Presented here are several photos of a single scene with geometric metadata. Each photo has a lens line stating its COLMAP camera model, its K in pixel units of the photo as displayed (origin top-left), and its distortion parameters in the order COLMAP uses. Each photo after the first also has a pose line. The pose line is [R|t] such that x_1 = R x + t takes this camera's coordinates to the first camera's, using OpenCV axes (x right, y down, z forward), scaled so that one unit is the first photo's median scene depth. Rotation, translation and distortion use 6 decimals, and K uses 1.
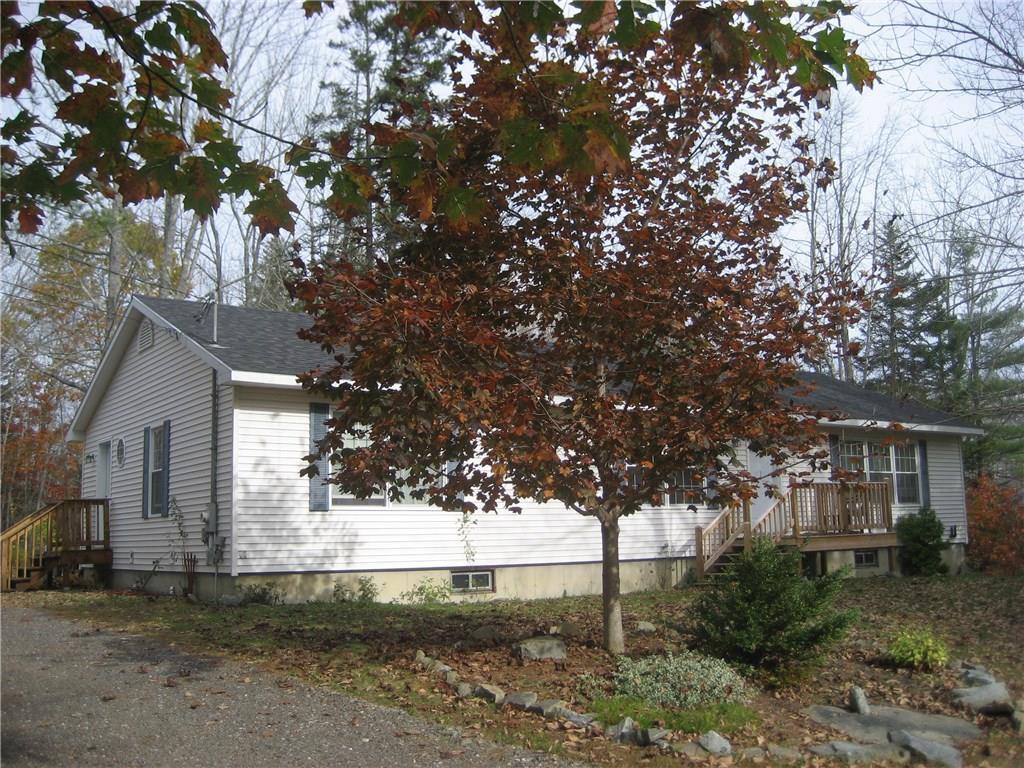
lens RADIAL K [[1059.6, 0, 512.0], [0, 1059.6, 384.0], [0, 0, 1]] dist [-0.119280, 0.003525]
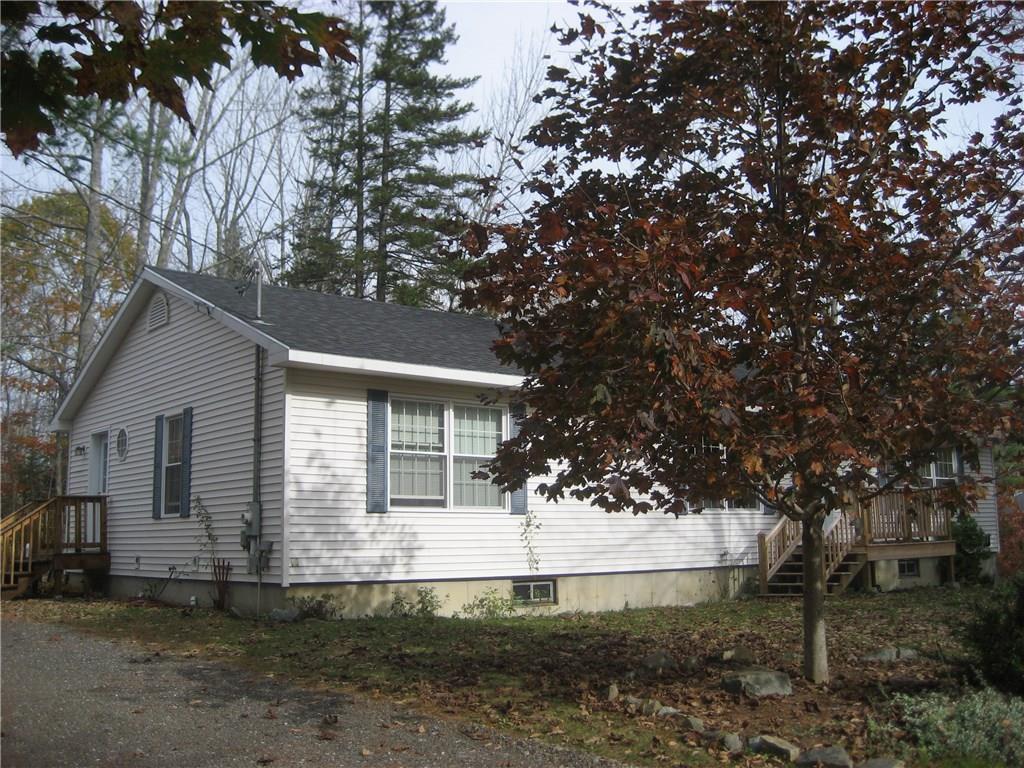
lens RADIAL K [[1059.6, 0, 512.0], [0, 1059.6, 384.0], [0, 0, 1]] dist [-0.119280, 0.003525]
pose [[0.997507, 0.019295, 0.067885, -0.122802], [-0.019095, 0.999811, -0.003591, 0.013405], [-0.067941, 0.002285, 0.997687, 0.105664]]
